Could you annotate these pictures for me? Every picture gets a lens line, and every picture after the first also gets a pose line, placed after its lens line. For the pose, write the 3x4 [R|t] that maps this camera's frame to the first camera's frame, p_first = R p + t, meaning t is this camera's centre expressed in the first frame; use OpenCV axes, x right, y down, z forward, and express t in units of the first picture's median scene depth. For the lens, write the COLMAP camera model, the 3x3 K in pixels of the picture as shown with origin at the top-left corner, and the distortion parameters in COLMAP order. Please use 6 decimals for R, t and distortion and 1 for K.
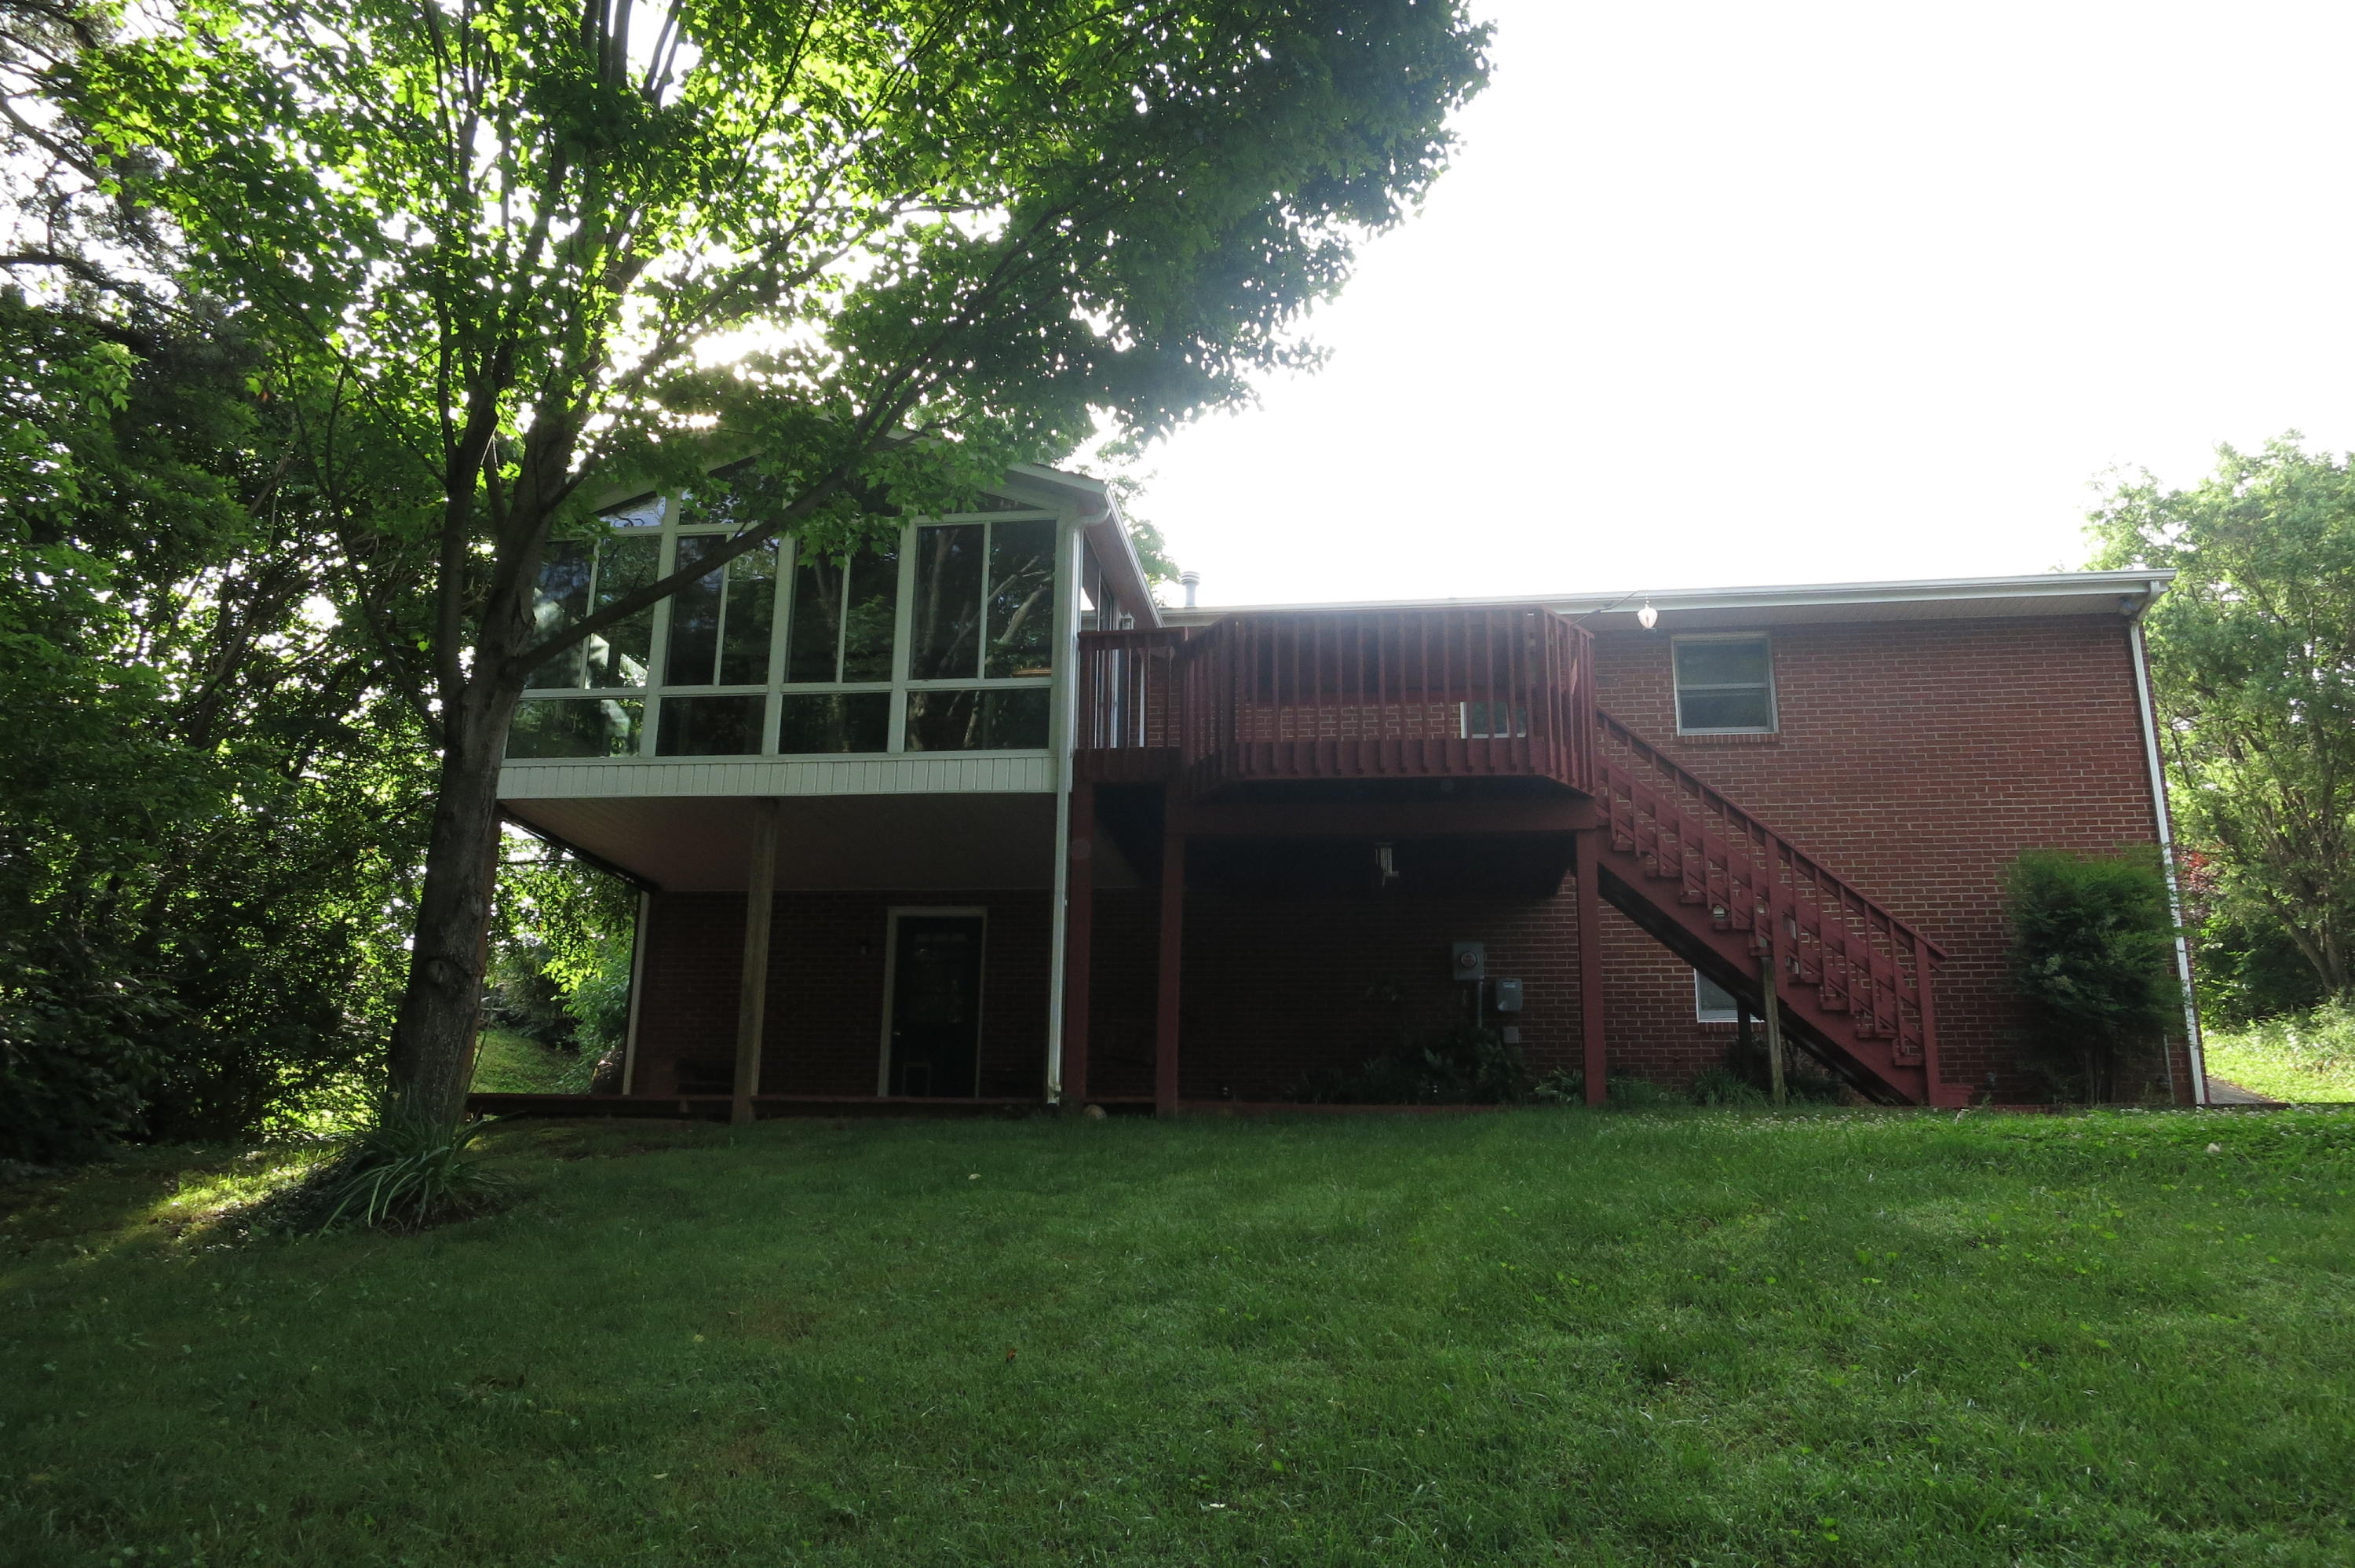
lens RADIAL K [[1707.9, 0, 1167.5], [0, 1707.9, 785.1], [0, 0, 1]] dist [-0.034955, -0.001422]
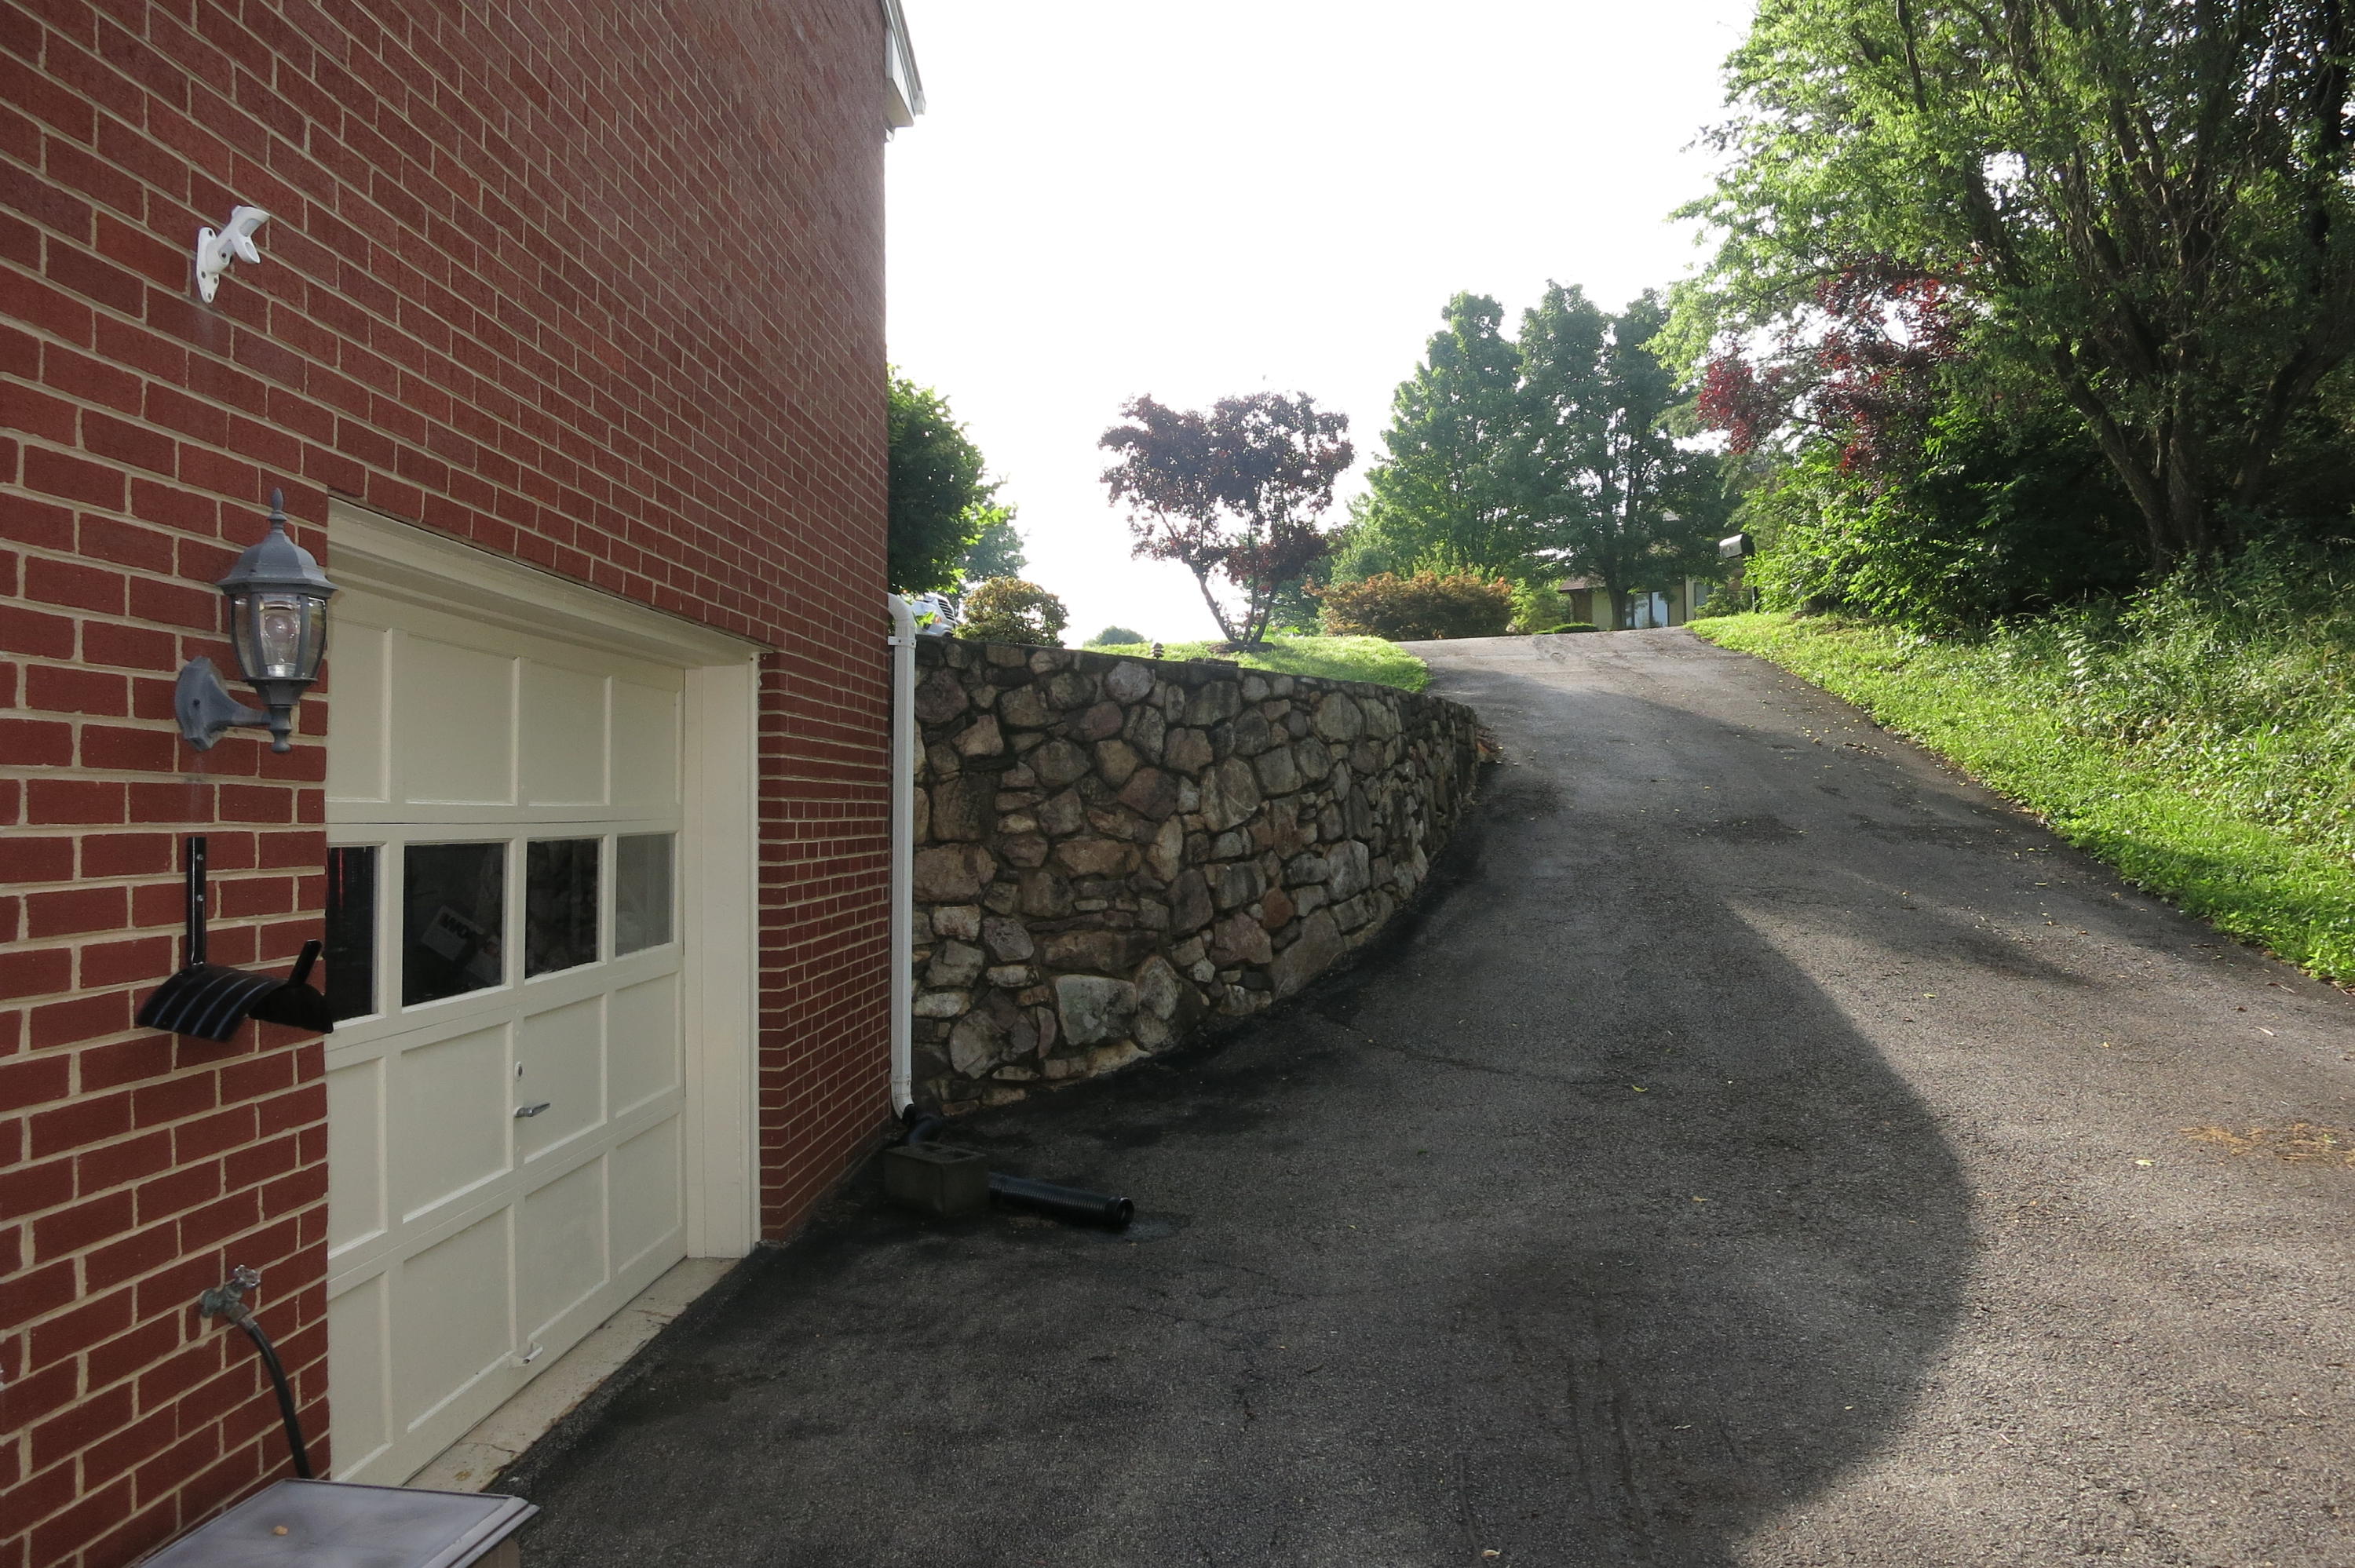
lens RADIAL K [[1707.9, 0, 1167.5], [0, 1707.9, 785.1], [0, 0, 1]] dist [-0.034955, -0.001422]
pose [[0.994399, -0.035056, 0.099705, 0.360776], [0.009261, 0.968659, 0.248221, 0.063101], [-0.105282, -0.245908, 0.963559, 0.551346]]
